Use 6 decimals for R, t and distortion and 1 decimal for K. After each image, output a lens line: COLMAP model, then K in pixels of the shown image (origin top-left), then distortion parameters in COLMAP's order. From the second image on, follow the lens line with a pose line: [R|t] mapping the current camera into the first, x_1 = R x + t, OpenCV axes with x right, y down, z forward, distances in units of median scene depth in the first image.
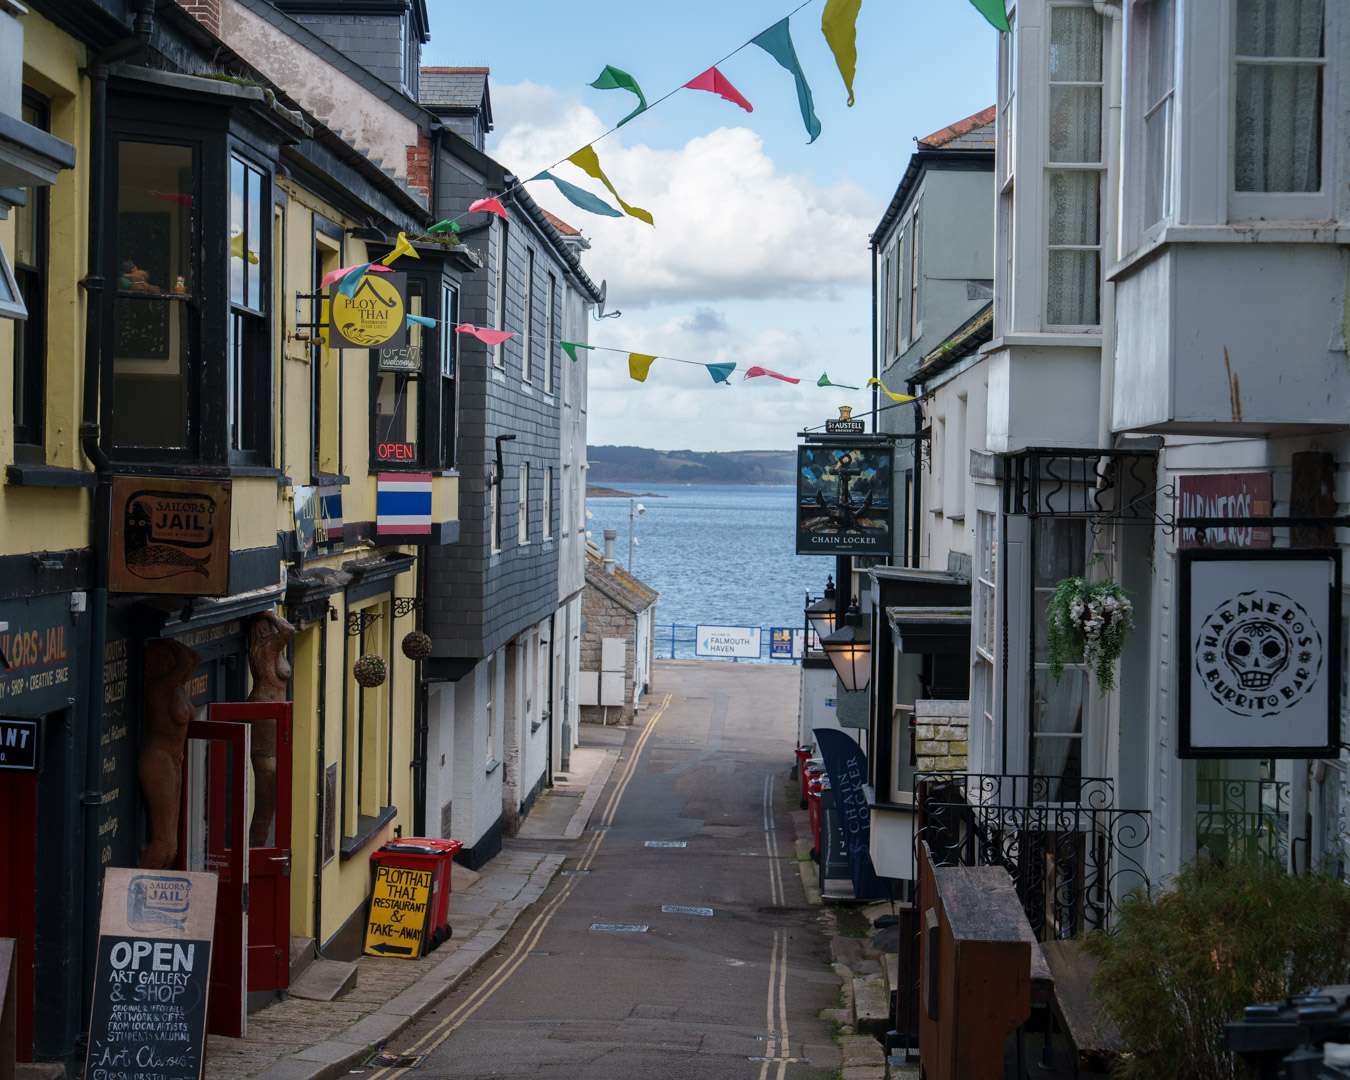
lens RADIAL K [[2559.9, 0, 675.0], [0, 2559.9, 540.0], [0, 0, 1]] dist [-0.011435, 0.054500]
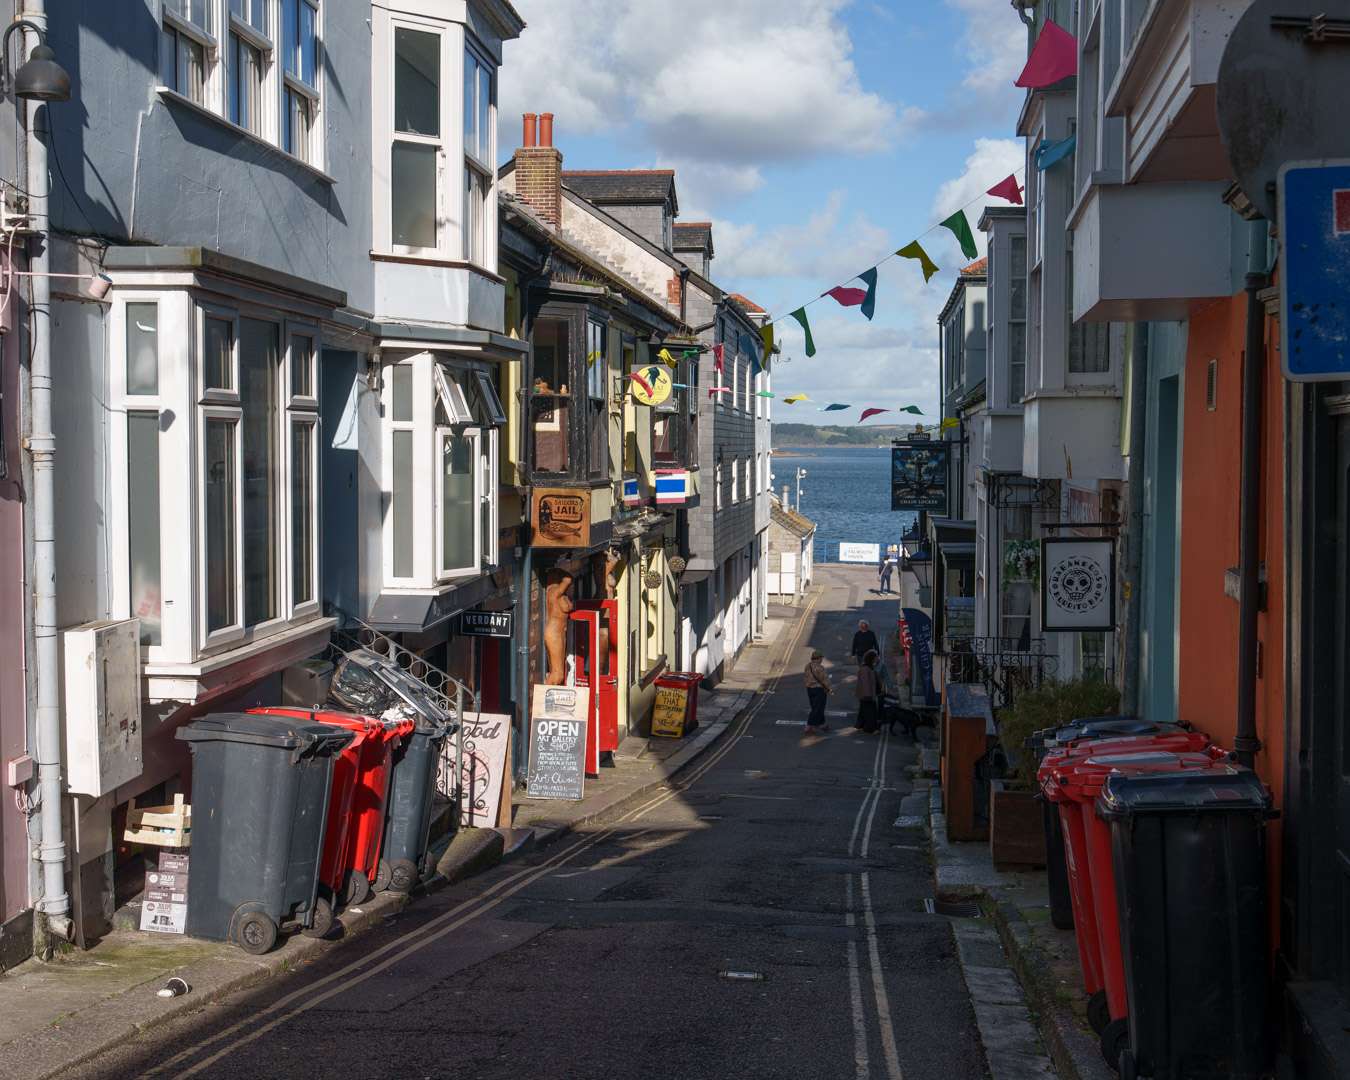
lens RADIAL K [[1603.1, 0, 675.0], [0, 1603.1, 540.0], [0, 0, 1]] dist [0.011053, -0.001736]
pose [[0.995500, -0.008526, -0.094377, 0.004482], [0.011616, 0.999412, 0.032246, -0.015543], [0.094046, -0.033197, 0.995014, -0.149711]]
